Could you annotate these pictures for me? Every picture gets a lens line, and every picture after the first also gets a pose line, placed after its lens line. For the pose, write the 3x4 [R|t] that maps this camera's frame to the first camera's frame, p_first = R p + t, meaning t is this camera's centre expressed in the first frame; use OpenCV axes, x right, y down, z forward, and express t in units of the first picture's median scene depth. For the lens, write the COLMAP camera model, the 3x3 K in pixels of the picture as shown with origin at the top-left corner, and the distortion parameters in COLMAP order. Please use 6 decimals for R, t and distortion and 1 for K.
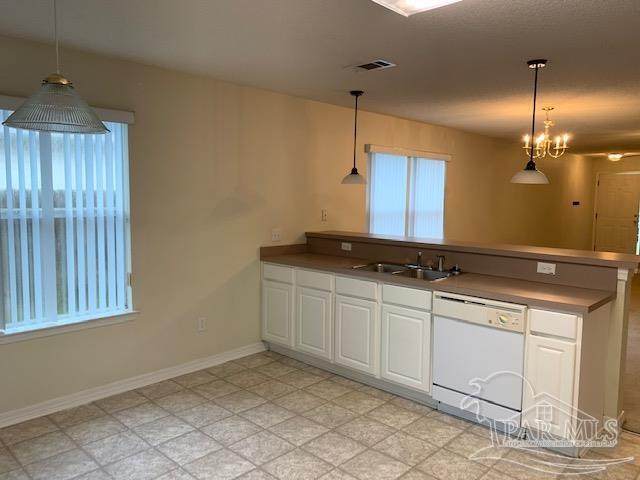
lens RADIAL K [[498.0, 0, 325.4], [0, 498.0, 241.0], [0, 0, 1]] dist [0.008457, 0.002759]
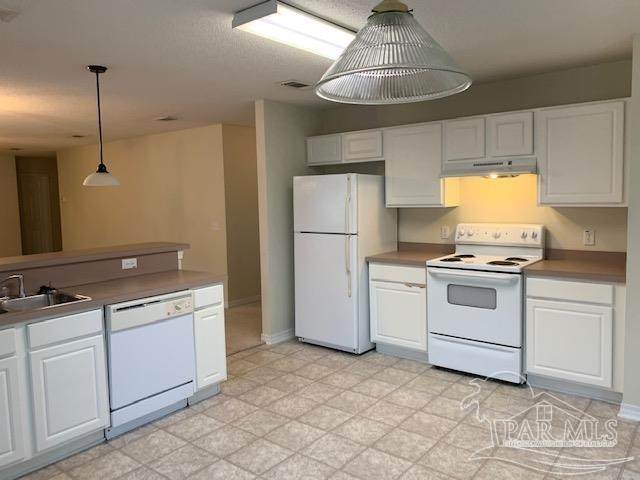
lens RADIAL K [[498.0, 0, 324.9], [0, 498.0, 236.4], [0, 0, 1]] dist [0.008457, 0.002759]
pose [[-0.085666, -0.097820, 0.991510, -0.744201], [0.124913, 0.986262, 0.108095, -0.075999], [-0.988462, 0.133113, -0.072270, 0.724443]]
